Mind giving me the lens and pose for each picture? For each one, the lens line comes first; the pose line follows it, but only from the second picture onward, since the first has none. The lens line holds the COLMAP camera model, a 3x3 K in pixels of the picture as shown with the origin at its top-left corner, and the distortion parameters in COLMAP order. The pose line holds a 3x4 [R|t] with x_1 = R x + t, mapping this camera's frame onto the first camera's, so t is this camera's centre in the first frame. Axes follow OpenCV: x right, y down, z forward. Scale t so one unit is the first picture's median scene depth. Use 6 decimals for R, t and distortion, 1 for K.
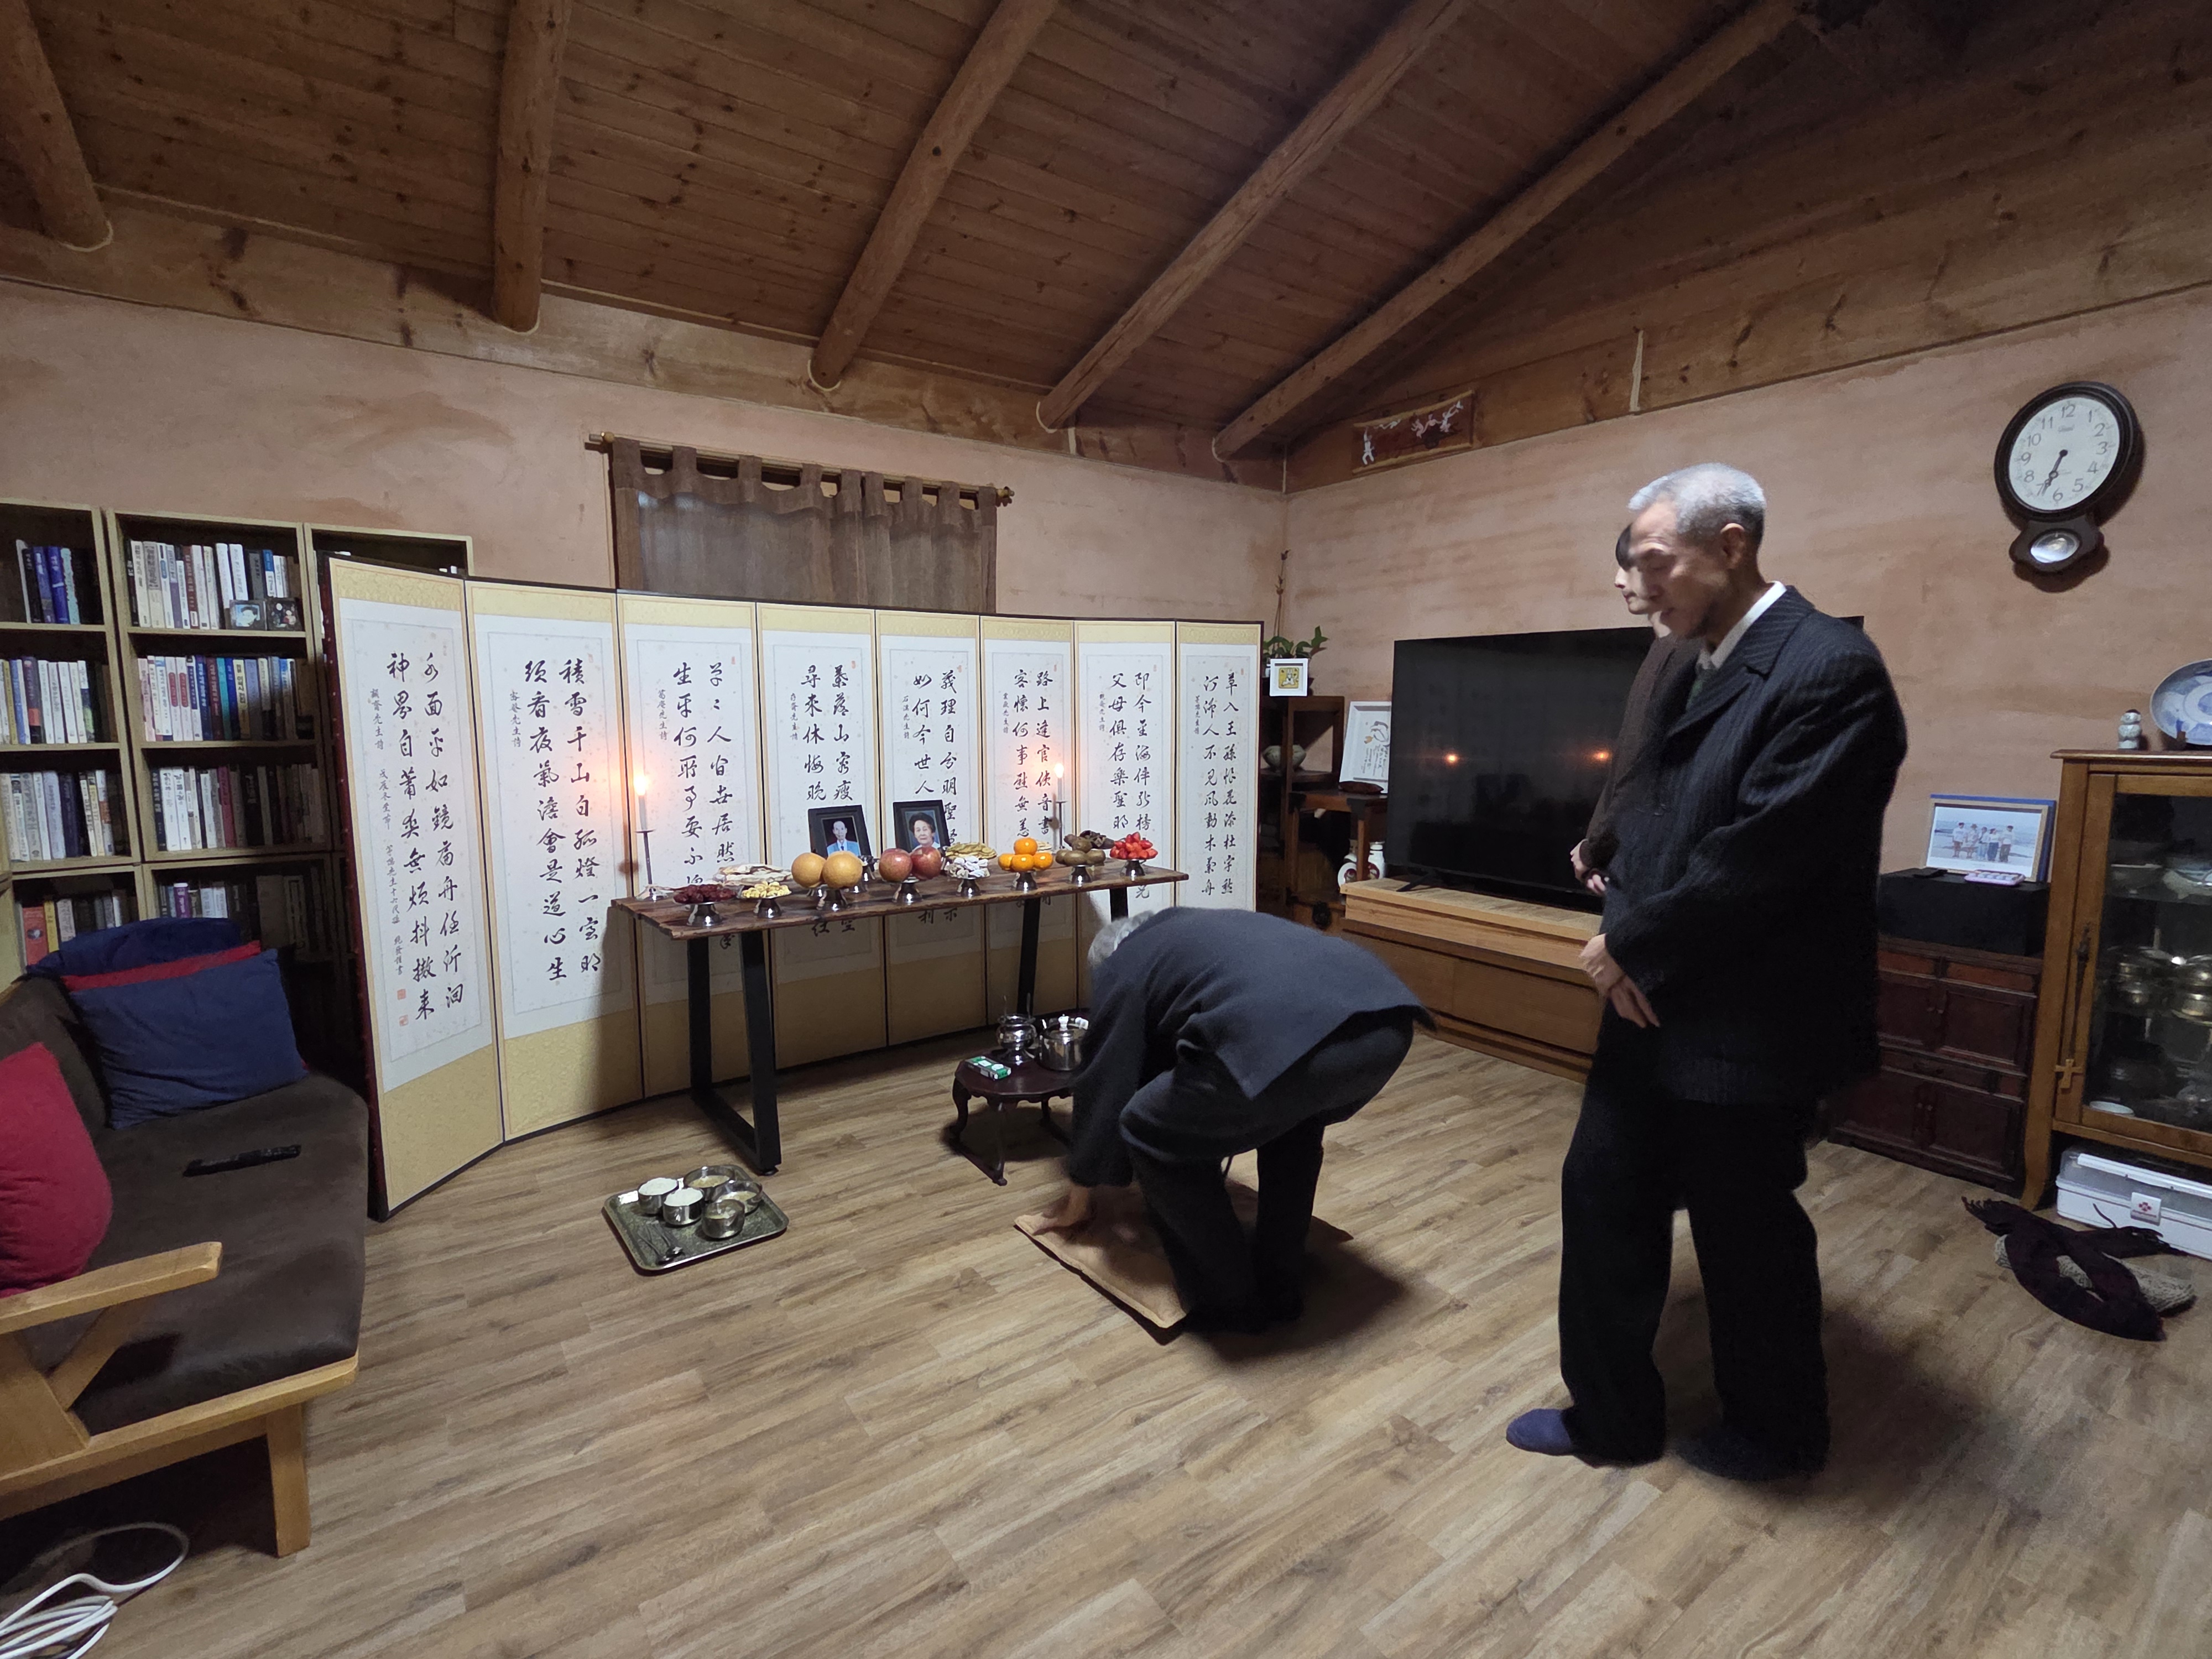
lens RADIAL K [[1034.9, 0, 1106.0], [0, 1034.9, 829.5], [0, 0, 1]] dist [-0.003210, 0.000069]
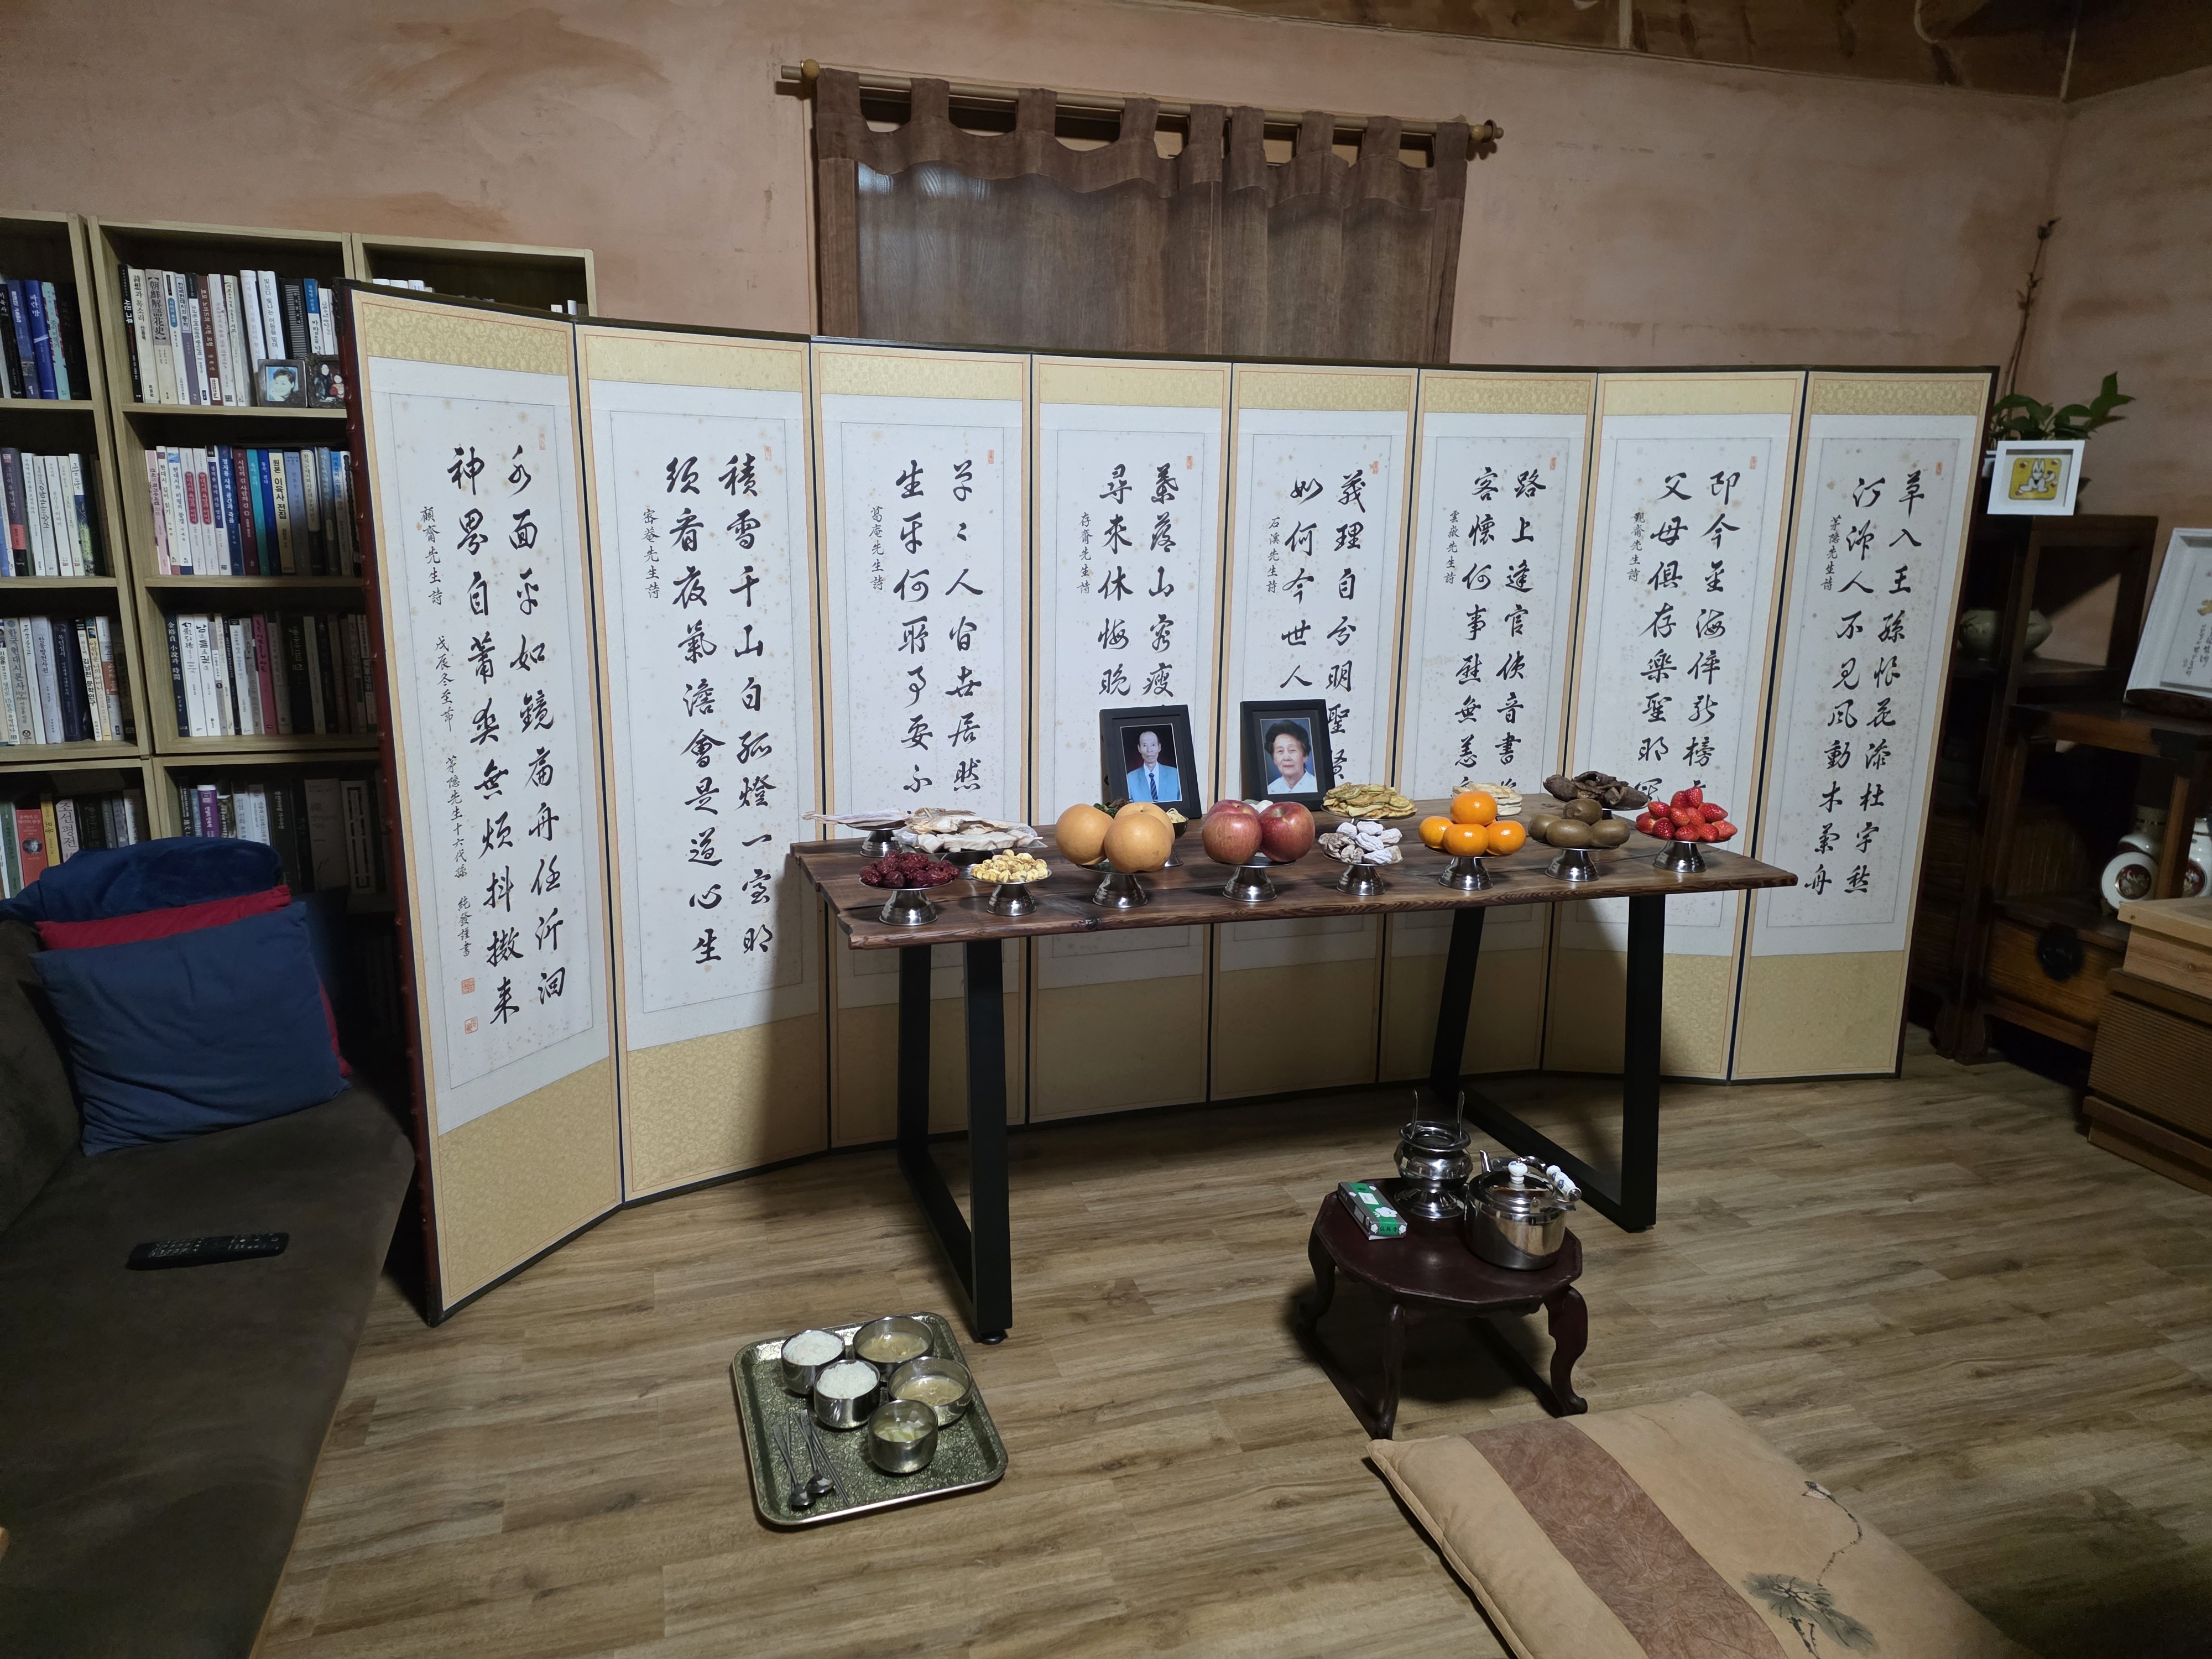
lens RADIAL K [[1467.6, 0, 1068.9], [0, 1467.6, 811.9], [0, 0, 1]] dist [0.095195, -0.084966]
pose [[0.944600, 0.081299, -0.317997, -0.034559], [-0.051550, 0.993562, 0.100886, -0.052885], [0.324152, -0.078904, 0.942709, 0.216883]]
